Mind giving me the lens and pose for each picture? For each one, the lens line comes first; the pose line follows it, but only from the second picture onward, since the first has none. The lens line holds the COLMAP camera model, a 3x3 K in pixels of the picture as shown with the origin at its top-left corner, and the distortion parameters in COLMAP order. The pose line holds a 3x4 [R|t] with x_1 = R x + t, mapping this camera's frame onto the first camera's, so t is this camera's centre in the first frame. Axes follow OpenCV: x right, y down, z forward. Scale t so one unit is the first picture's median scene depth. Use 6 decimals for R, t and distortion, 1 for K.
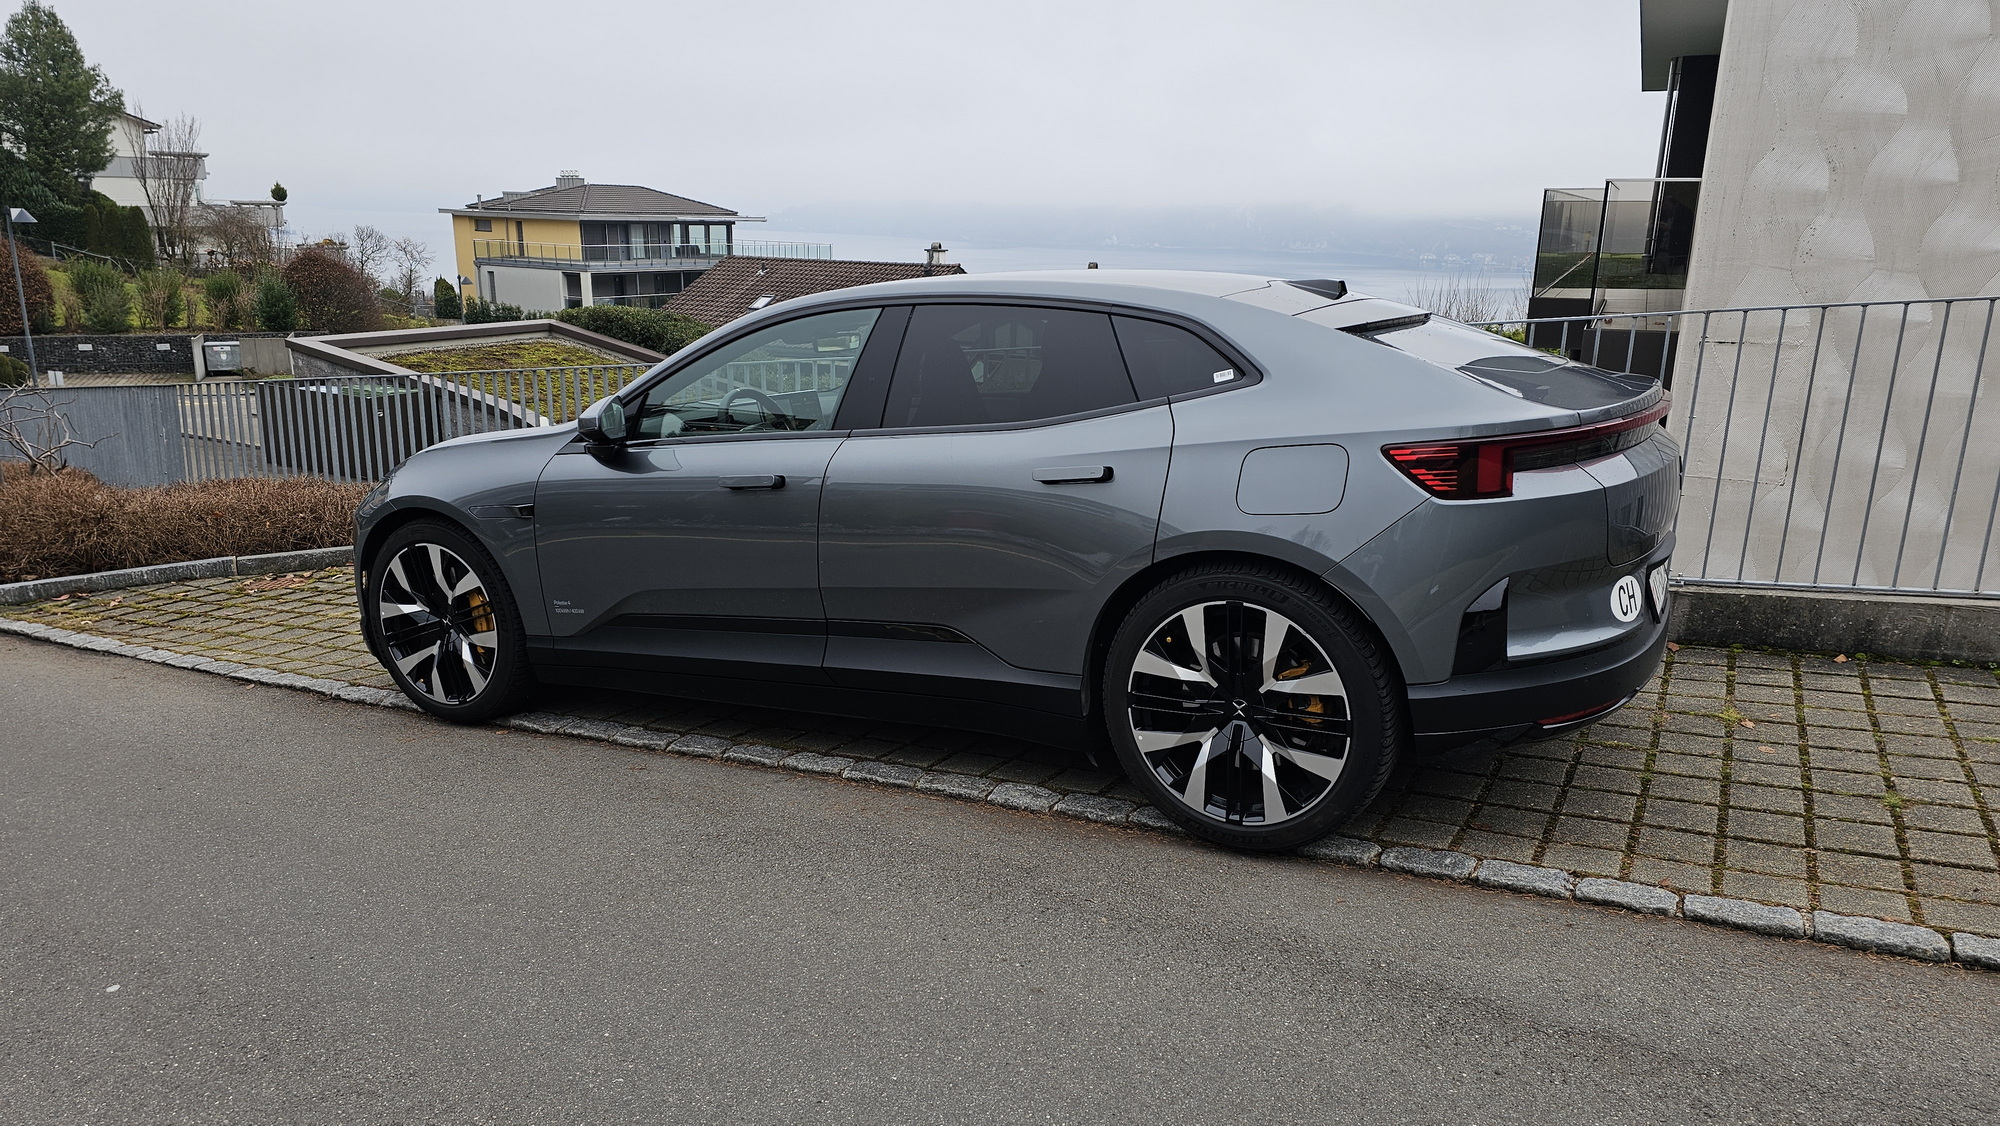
lens RADIAL K [[1320.0, 0, 1000.0], [0, 1320.0, 563.0], [0, 0, 1]] dist [-0.001173, -0.001317]
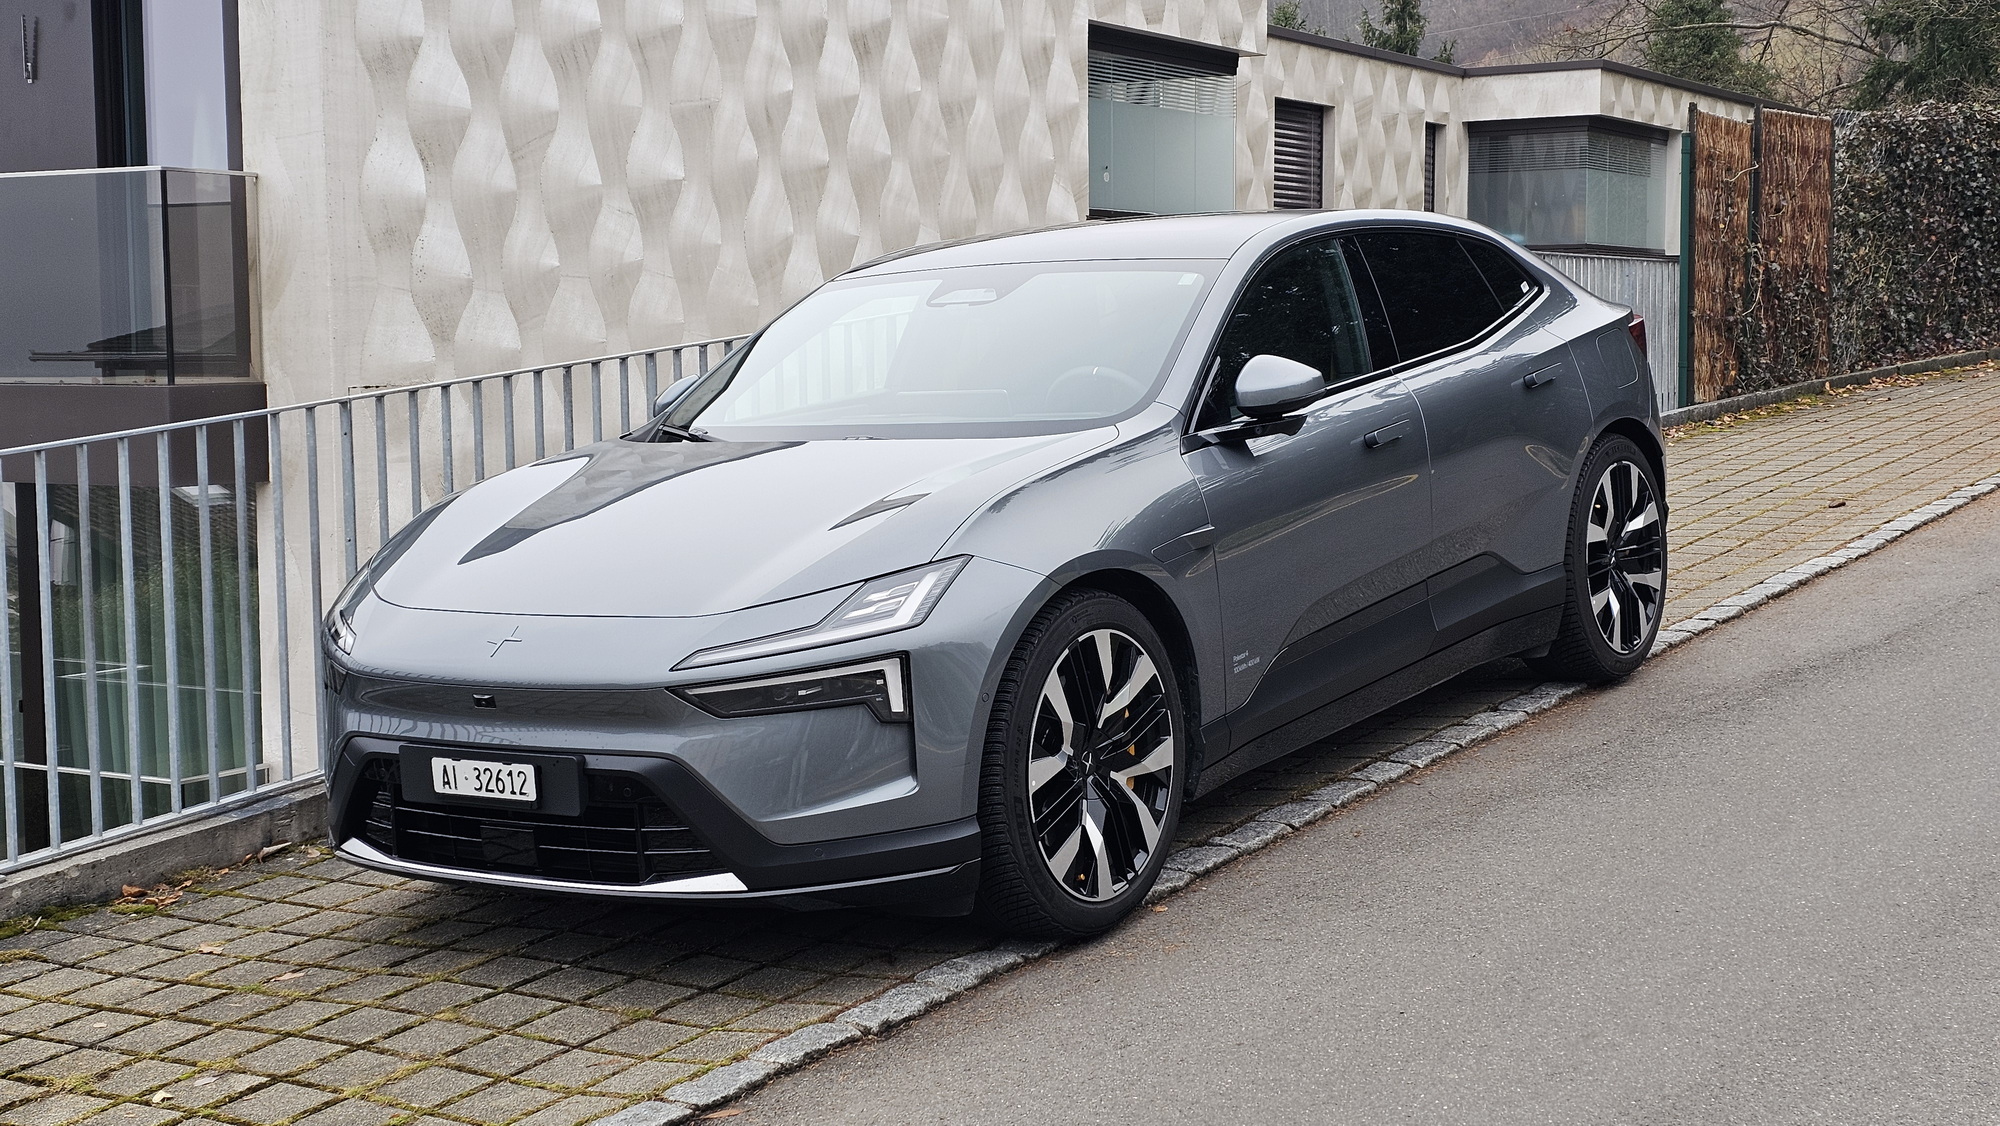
lens RADIAL K [[2572.9, 0, 1000.0], [0, 2572.9, 563.0], [0, 0, 1]] dist [0.080978, -0.057400]
pose [[0.150342, -0.105240, 0.983017, -1.633496], [0.271487, 0.960487, 0.061307, -0.131915], [-0.950627, 0.257660, 0.172973, 0.839394]]
